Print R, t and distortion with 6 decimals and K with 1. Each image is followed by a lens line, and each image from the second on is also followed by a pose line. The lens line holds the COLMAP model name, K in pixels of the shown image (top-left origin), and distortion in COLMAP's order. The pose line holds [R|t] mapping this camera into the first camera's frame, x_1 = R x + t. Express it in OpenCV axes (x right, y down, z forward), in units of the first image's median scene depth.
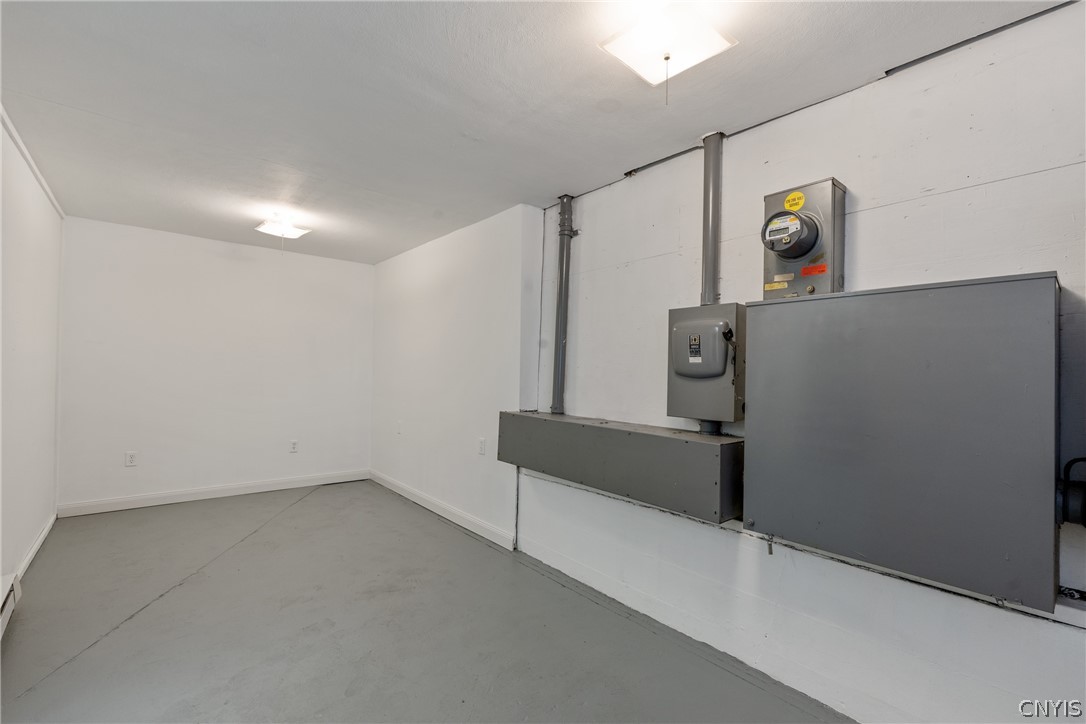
lens RADIAL K [[473.0, 0, 550.6], [0, 473.0, 360.8], [0, 0, 1]] dist [-0.004385, -0.000271]
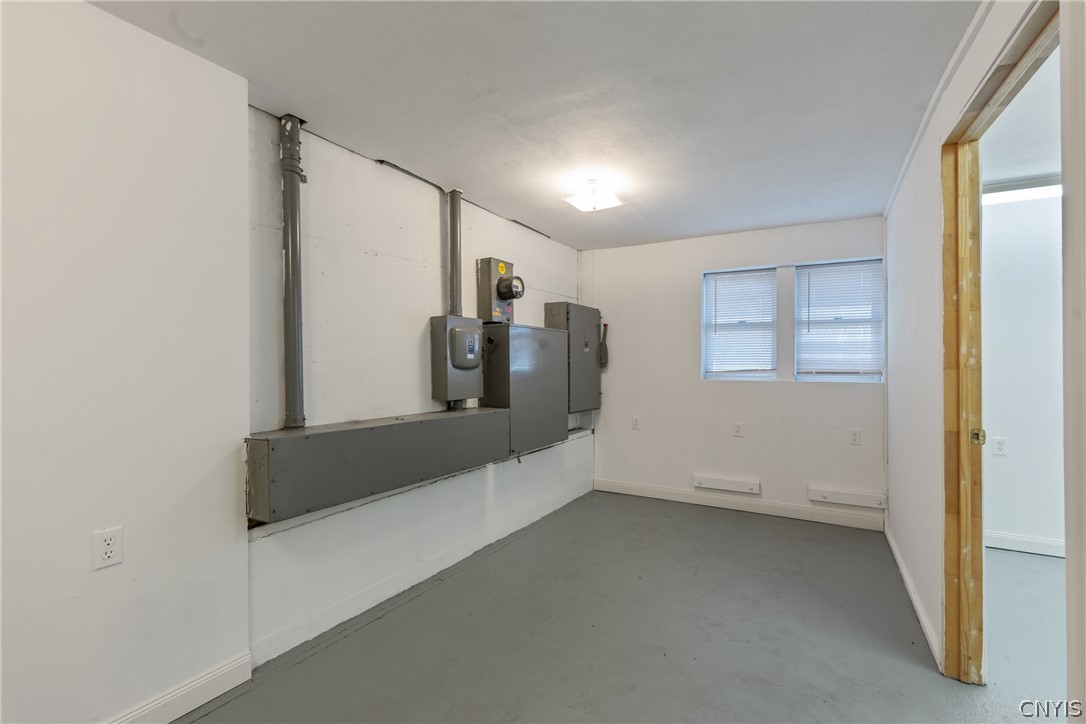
lens RADIAL K [[473.0, 0, 551.0], [0, 473.0, 365.7], [0, 0, 1]] dist [-0.004385, -0.000271]
pose [[-0.321544, -0.010776, 0.946833, -0.991968], [-0.017231, 0.999836, 0.005528, 0.012554], [-0.946738, -0.014538, -0.321677, 1.118383]]
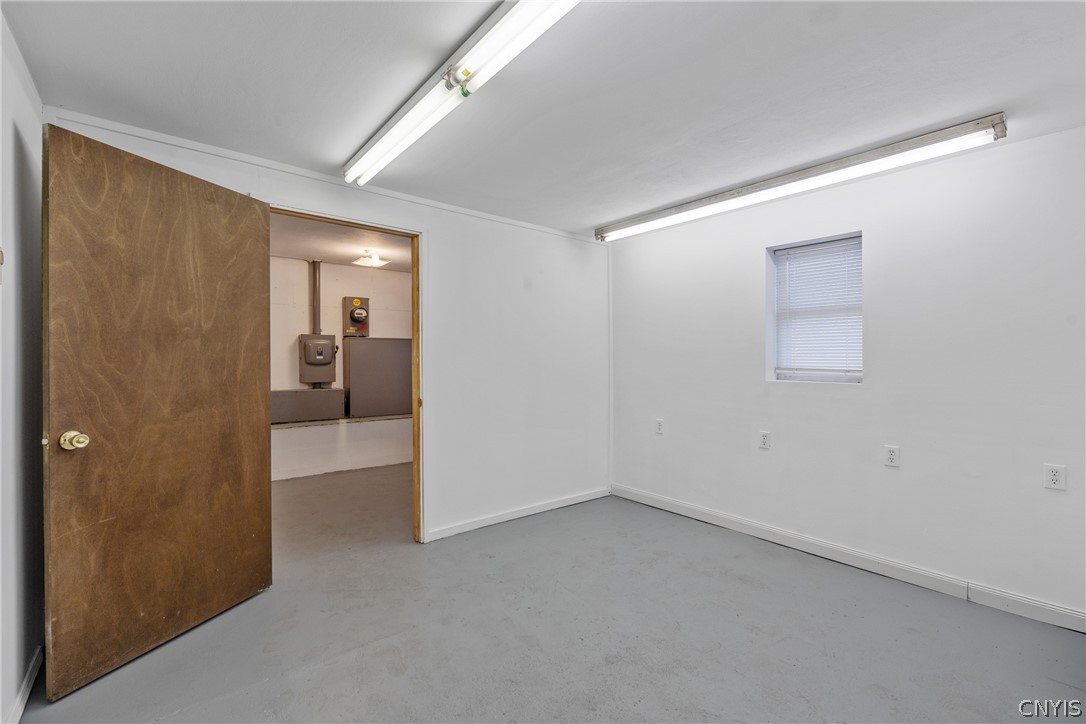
lens RADIAL K [[473.0, 0, 542.5], [0, 473.0, 362.2], [0, 0, 1]] dist [-0.004385, -0.000271]
pose [[0.064802, -0.011647, 0.997830, -1.828678], [-0.009692, 0.999877, 0.012300, -0.016460], [-0.997851, -0.010468, 0.064681, -0.252068]]
